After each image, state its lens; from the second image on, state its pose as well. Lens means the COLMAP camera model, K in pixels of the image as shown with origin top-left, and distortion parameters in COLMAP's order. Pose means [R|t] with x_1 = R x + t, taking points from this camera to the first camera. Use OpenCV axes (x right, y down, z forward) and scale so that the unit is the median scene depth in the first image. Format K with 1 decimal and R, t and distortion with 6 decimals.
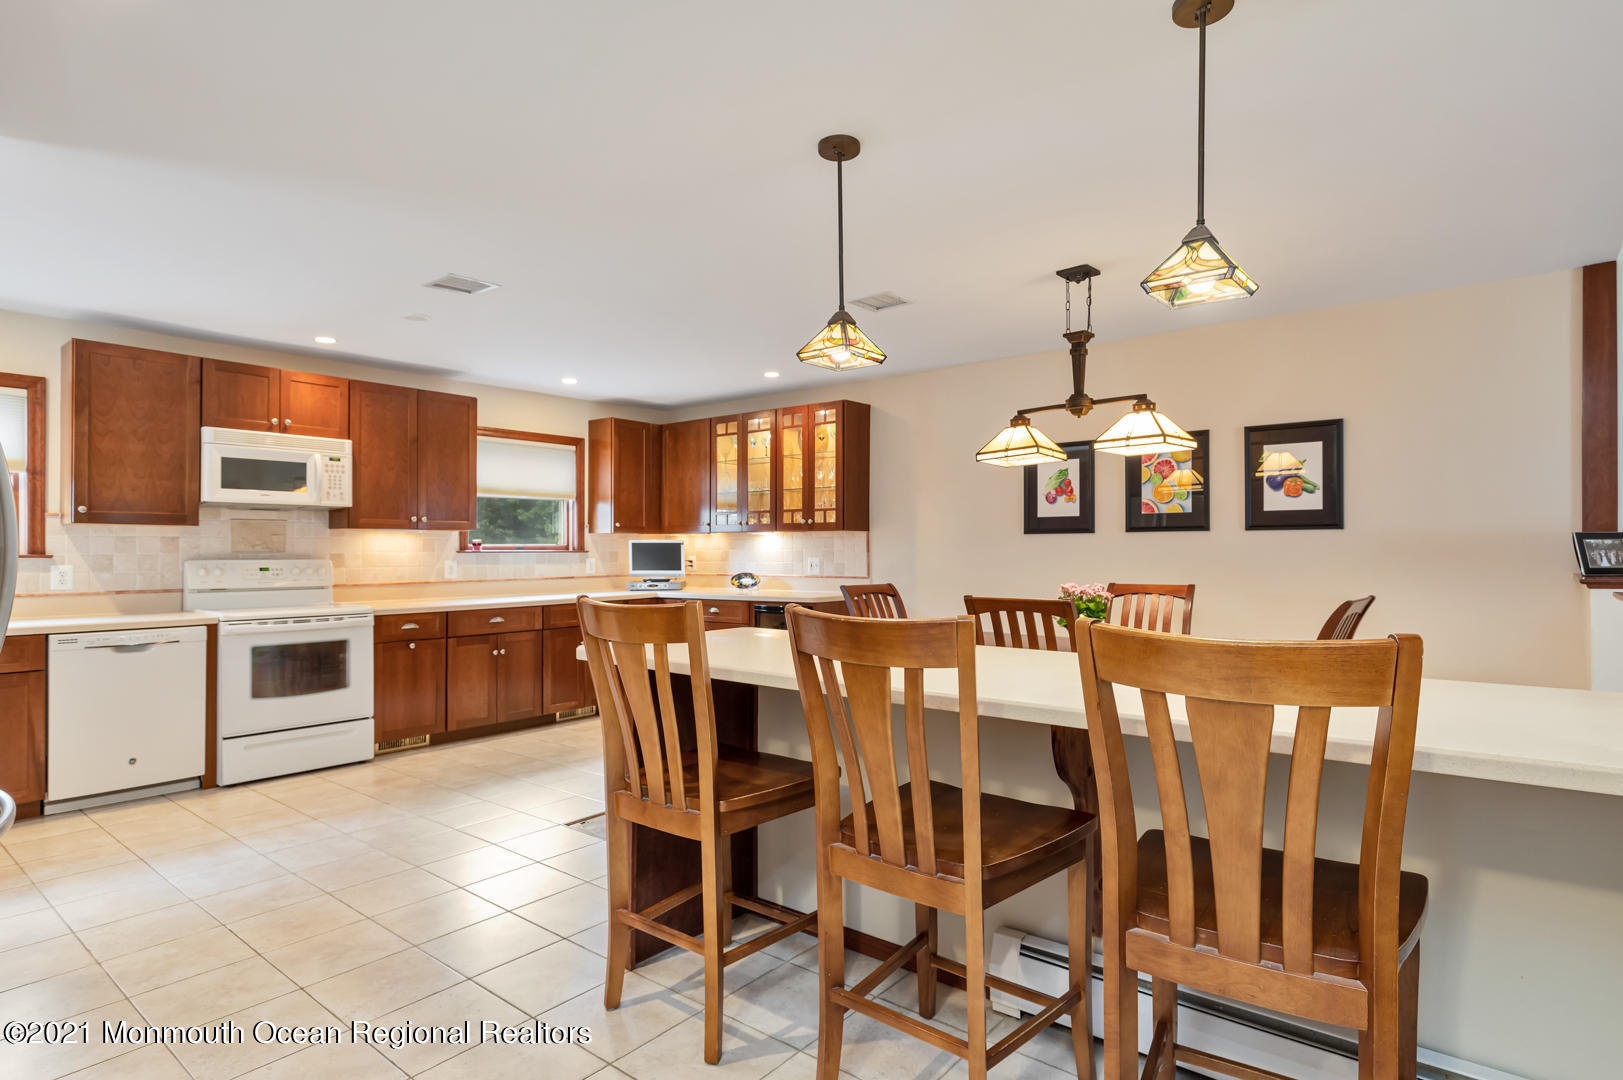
lens RADIAL K [[858.2, 0, 815.3], [0, 858.2, 547.3], [0, 0, 1]] dist [0.000528, -0.000871]
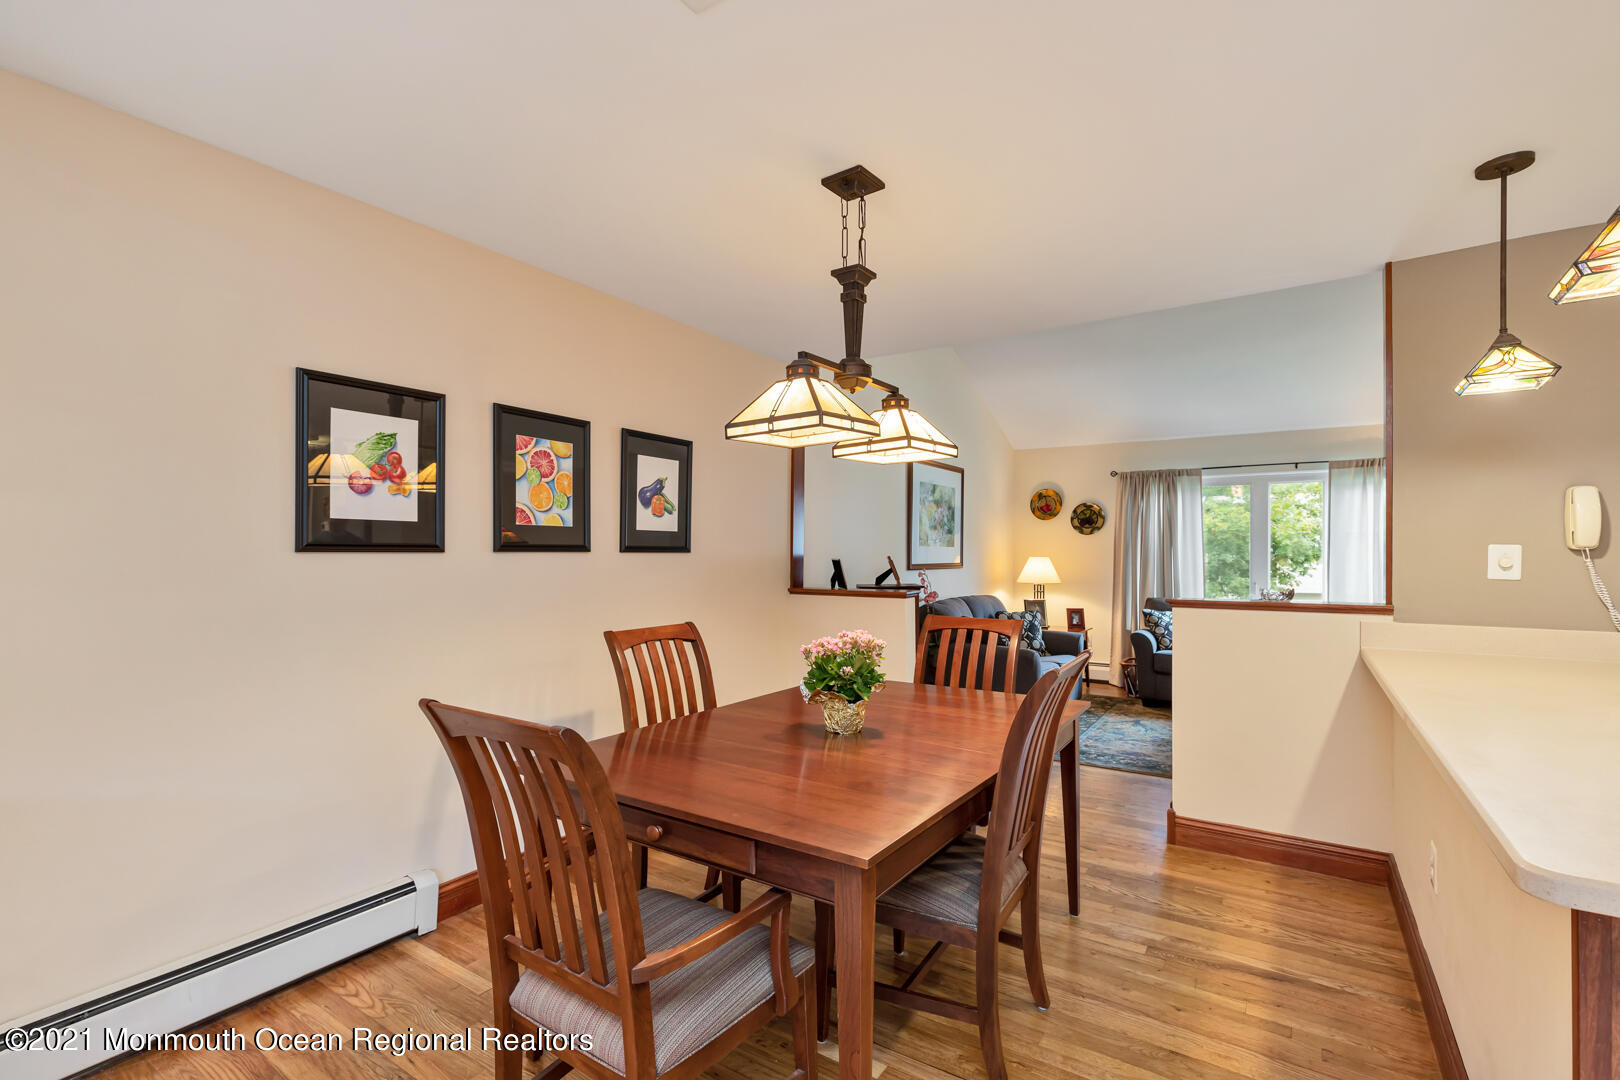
lens RADIAL K [[741.4, 0, 805.3], [0, 741.4, 553.6], [0, 0, 1]] dist [0.000198, -0.000119]
pose [[-0.102565, 0.005527, 0.994711, -0.204433], [-0.001302, 0.999983, -0.005691, -0.013264], [-0.994725, -0.001879, -0.102556, 0.800415]]
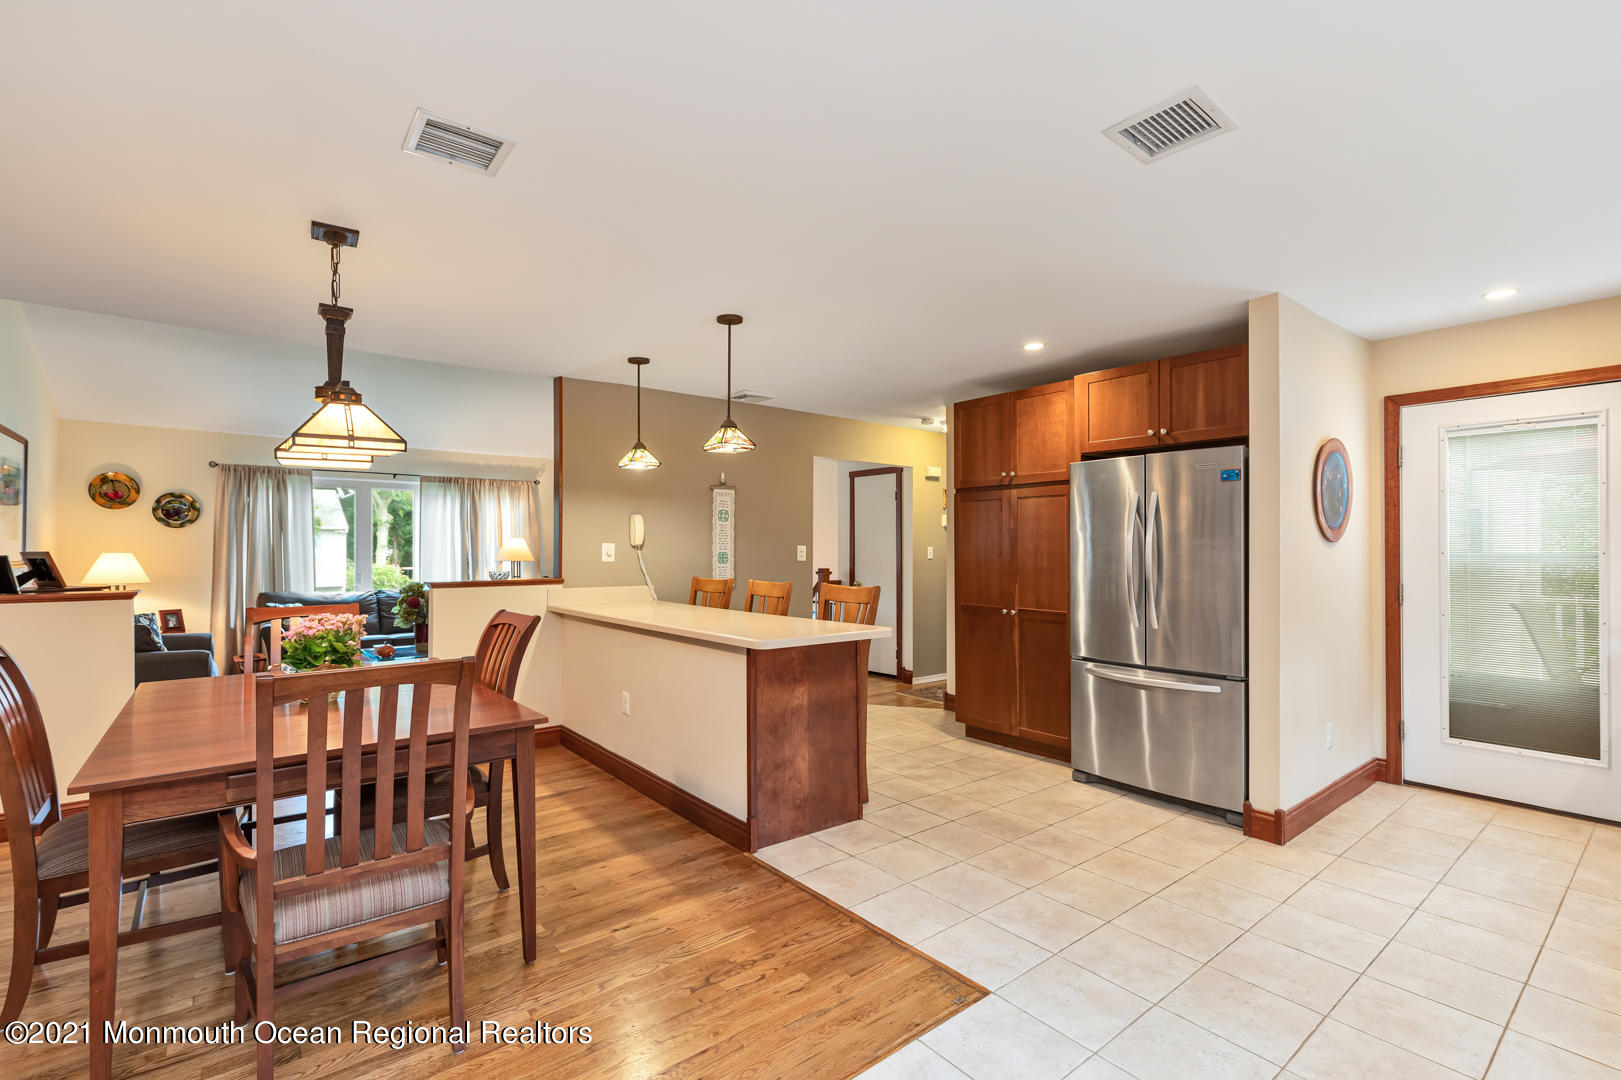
lens RADIAL K [[741.9, 0, 827.1], [0, 741.9, 545.5], [0, 0, 1]] dist [0.000198, -0.000119]
pose [[-0.980245, 0.006801, 0.197669, -0.213744], [0.005023, 0.999942, -0.009494, -0.009768], [-0.197722, -0.008313, -0.980223, 1.165321]]
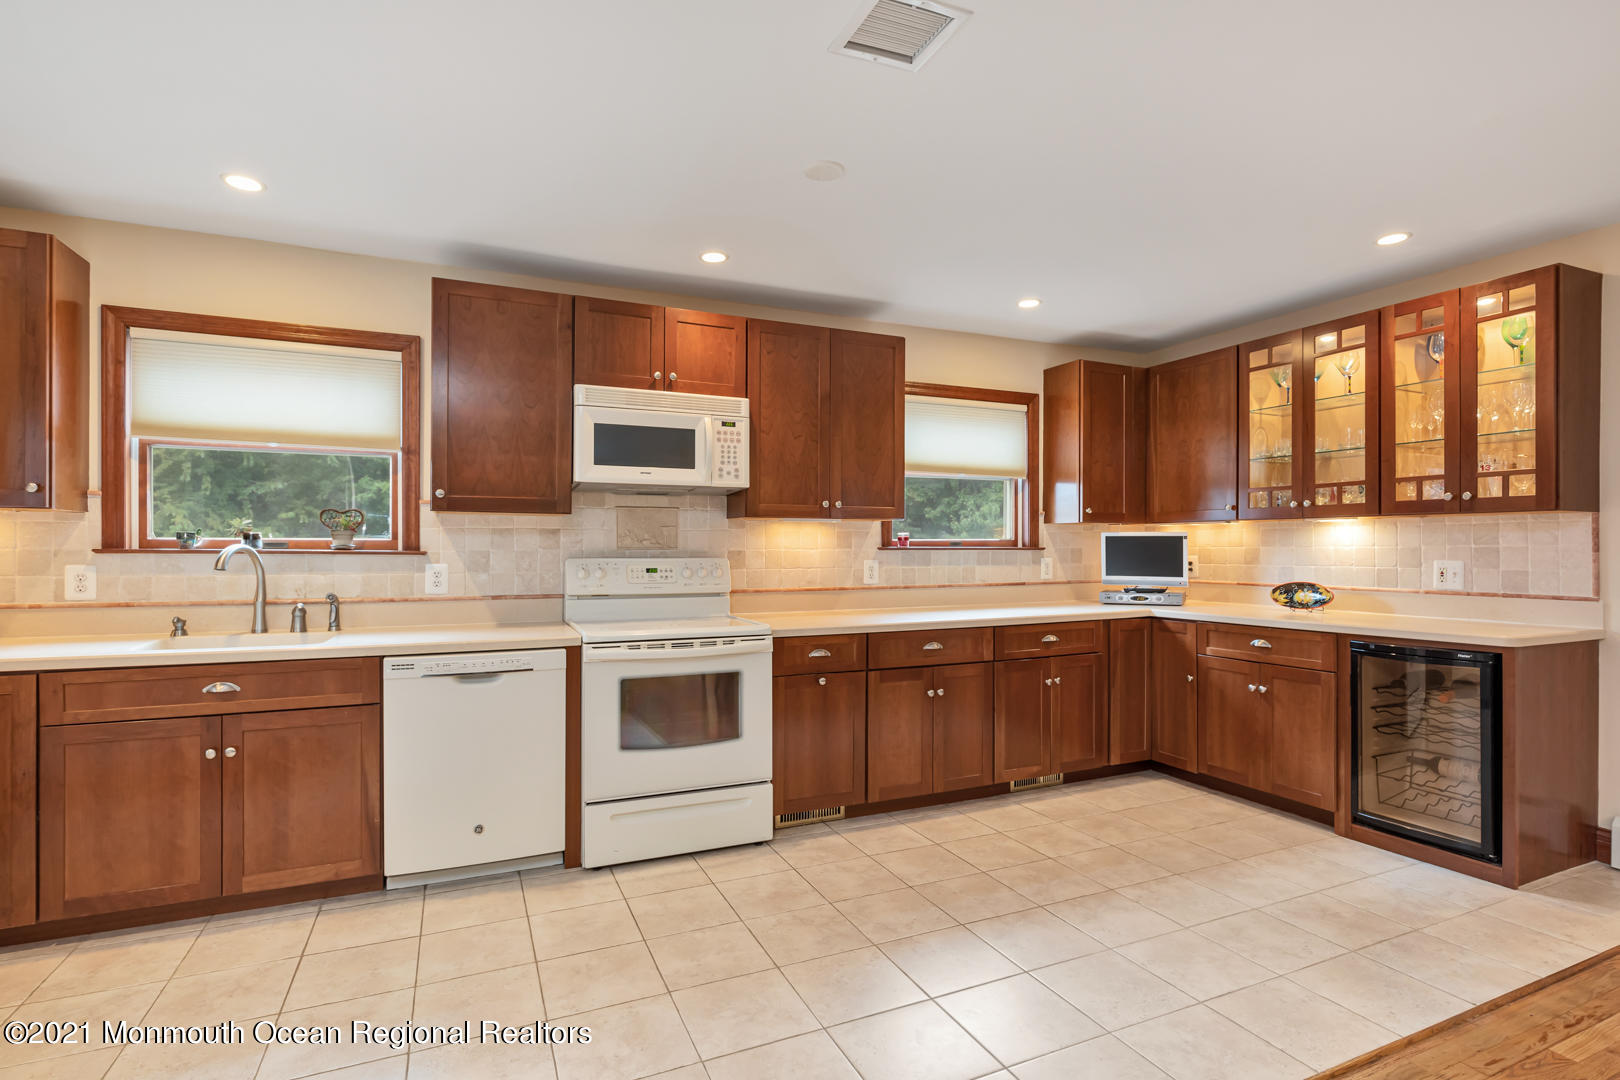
lens RADIAL K [[794.7, 0, 815.0], [0, 794.7, 543.3], [0, 0, 1]] dist [-0.005482, -0.000820]
pose [[0.894382, 0.000255, -0.447303, -0.184030], [-0.000649, 1.000000, -0.000729, 0.001437], [0.447303, 0.000943, 0.894382, 0.415940]]
